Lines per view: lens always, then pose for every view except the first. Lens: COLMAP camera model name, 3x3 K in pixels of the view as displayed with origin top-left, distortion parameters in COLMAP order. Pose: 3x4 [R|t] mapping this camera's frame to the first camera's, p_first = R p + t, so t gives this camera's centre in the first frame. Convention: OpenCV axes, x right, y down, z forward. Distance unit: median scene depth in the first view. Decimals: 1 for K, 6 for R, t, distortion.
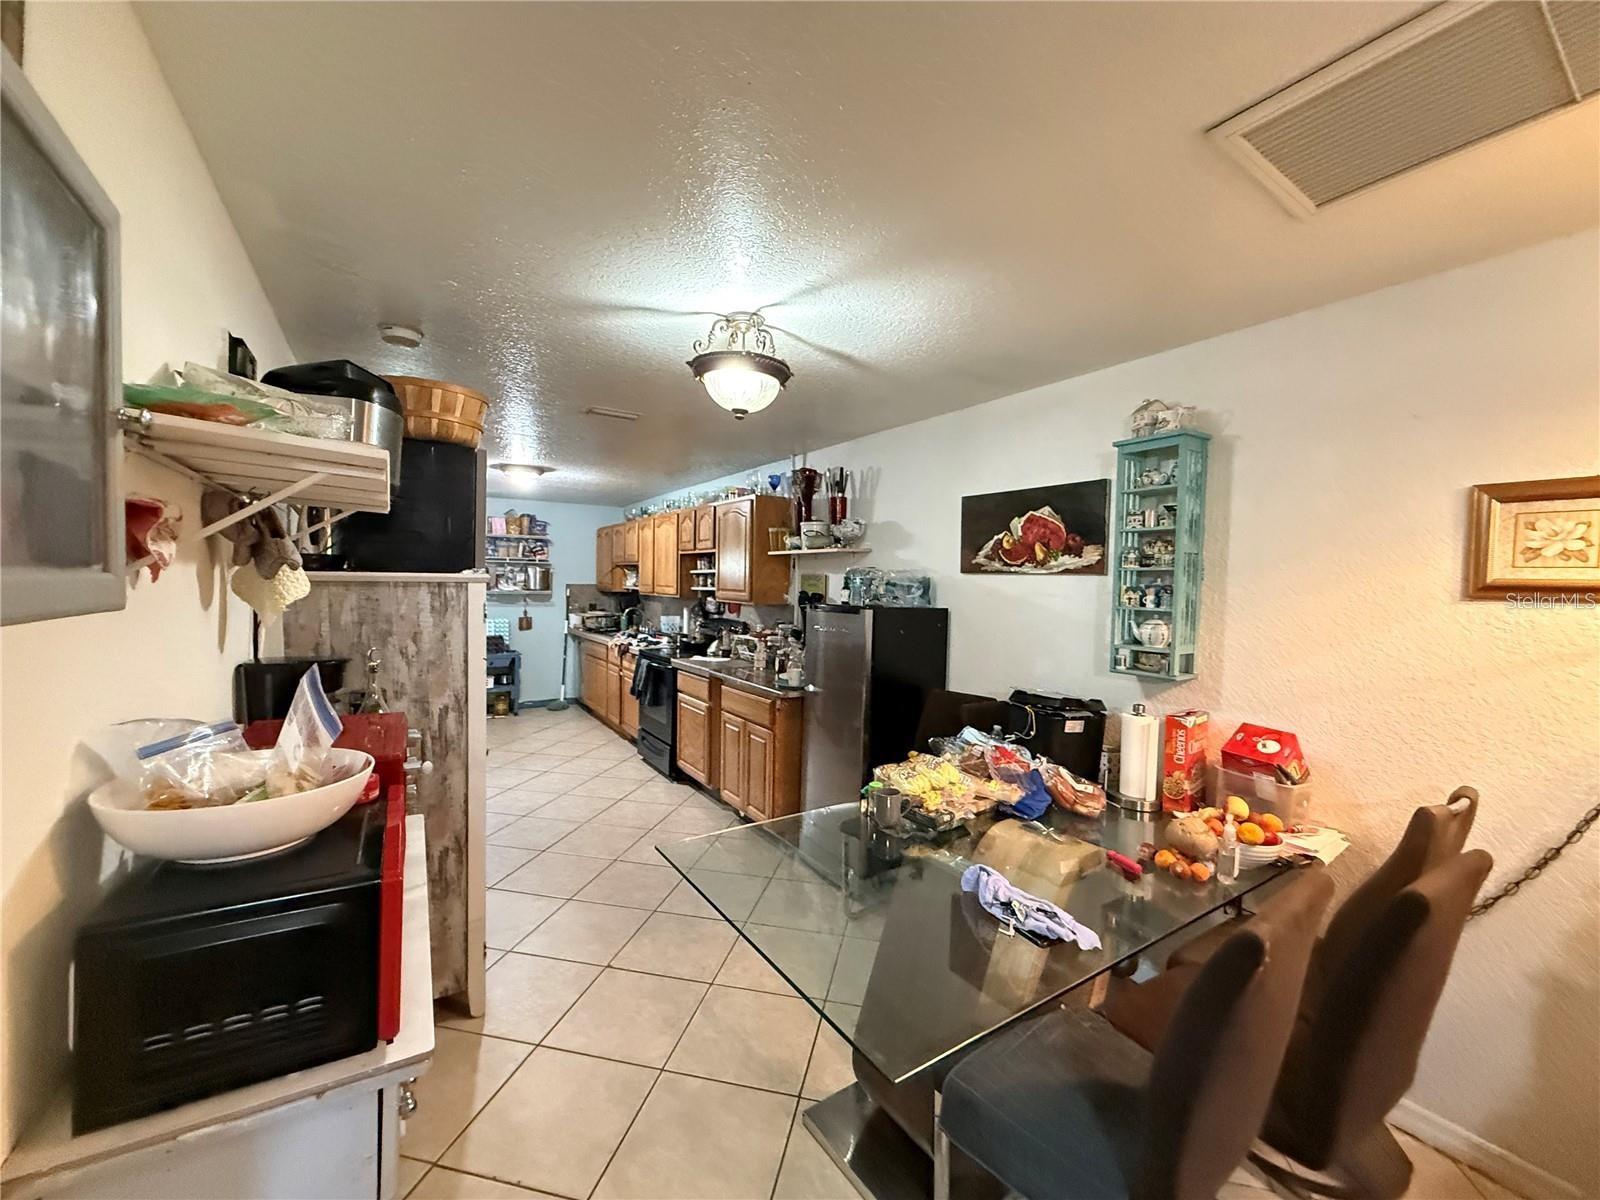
lens RADIAL K [[636.6, 0, 795.2], [0, 636.6, 597.8], [0, 0, 1]] dist [0.000842, 0.000705]
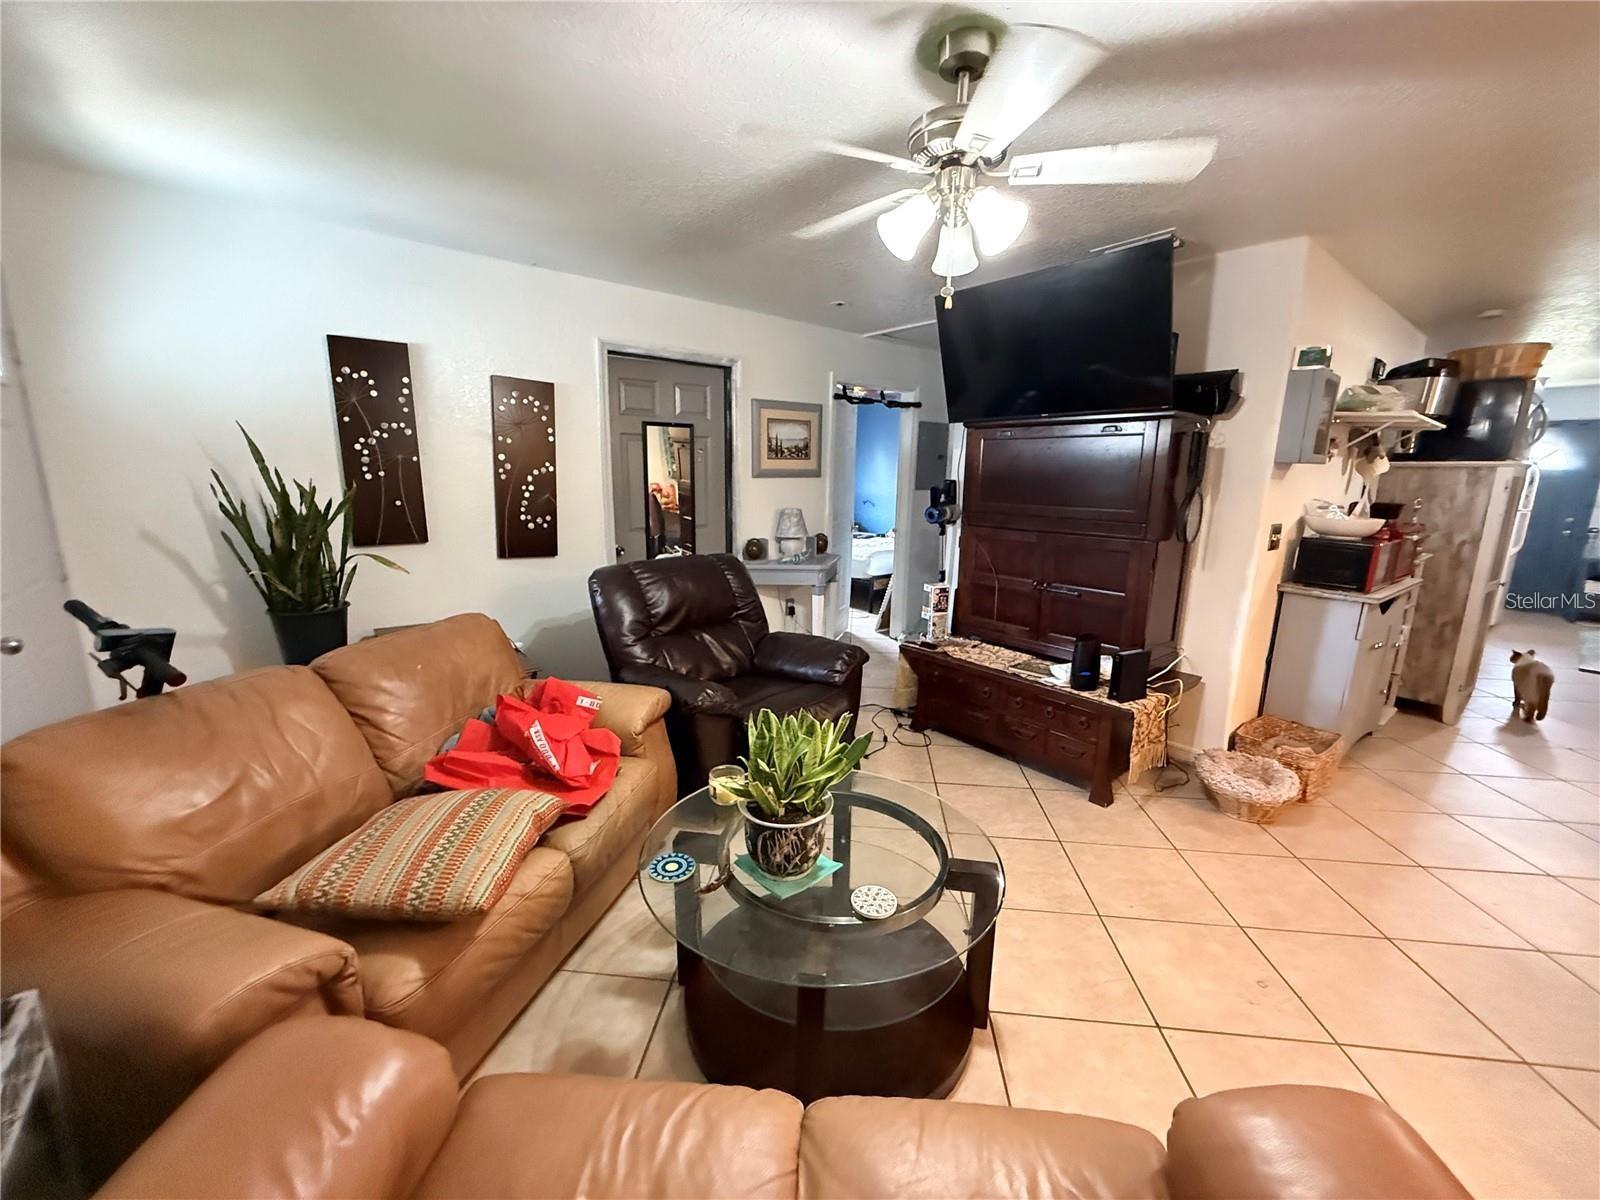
lens RADIAL K [[636.6, 0, 795.2], [0, 636.6, 597.8], [0, 0, 1]] dist [0.000842, 0.000705]
pose [[0.115343, 0.177520, -0.977334, 1.373988], [-0.049606, 0.983703, 0.172823, 0.162920], [0.992086, 0.028548, 0.122270, -1.444696]]
